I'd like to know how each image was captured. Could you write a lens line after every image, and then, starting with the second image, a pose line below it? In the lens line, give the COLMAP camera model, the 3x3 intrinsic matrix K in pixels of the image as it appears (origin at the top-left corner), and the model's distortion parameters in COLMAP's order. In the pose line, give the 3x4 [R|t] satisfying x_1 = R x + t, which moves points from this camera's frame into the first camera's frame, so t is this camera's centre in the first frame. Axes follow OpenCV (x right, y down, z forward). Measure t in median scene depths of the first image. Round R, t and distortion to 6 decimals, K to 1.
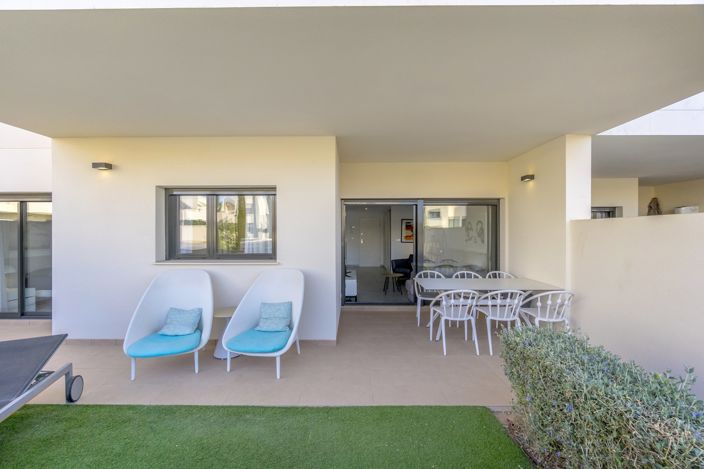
lens RADIAL K [[300.3, 0, 352.0], [0, 300.3, 234.5], [0, 0, 1]] dist [-0.002569, -0.000187]
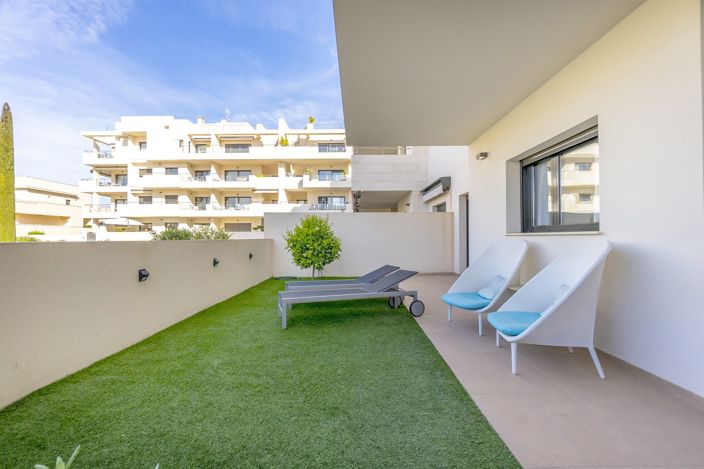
lens RADIAL K [[300.3, 0, 352.0], [0, 300.3, 234.5], [0, 0, 1]] dist [-0.002569, -0.000187]
pose [[0.005112, -0.004951, -0.999975, 0.447955], [-0.005104, 0.999975, -0.004977, 0.117437], [0.999974, 0.005130, 0.005087, 0.509854]]
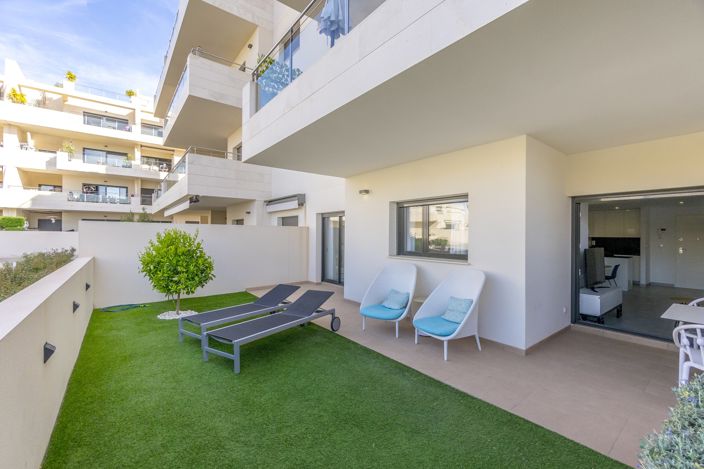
lens RADIAL K [[300.3, 0, 352.0], [0, 300.3, 234.5], [0, 0, 1]] dist [-0.002569, -0.000187]
pose [[0.624779, 0.005823, -0.780780, 0.381976], [-0.013373, 0.999905, -0.003244, -0.001473], [0.780687, 0.012468, 0.624798, -0.019419]]
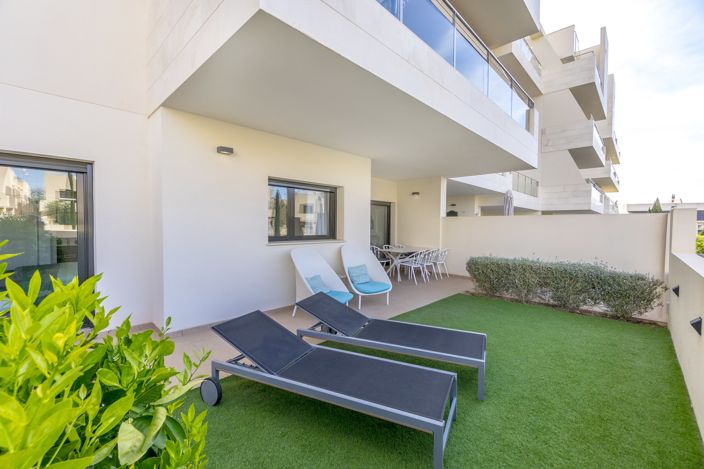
lens RADIAL K [[300.3, 0, 352.0], [0, 300.3, 234.5], [0, 0, 1]] dist [-0.002569, -0.000187]
pose [[0.678882, -0.016029, 0.734072, -1.421079], [-0.004568, 0.999650, 0.026053, 0.029652], [-0.734233, -0.021040, 0.678571, -0.000523]]
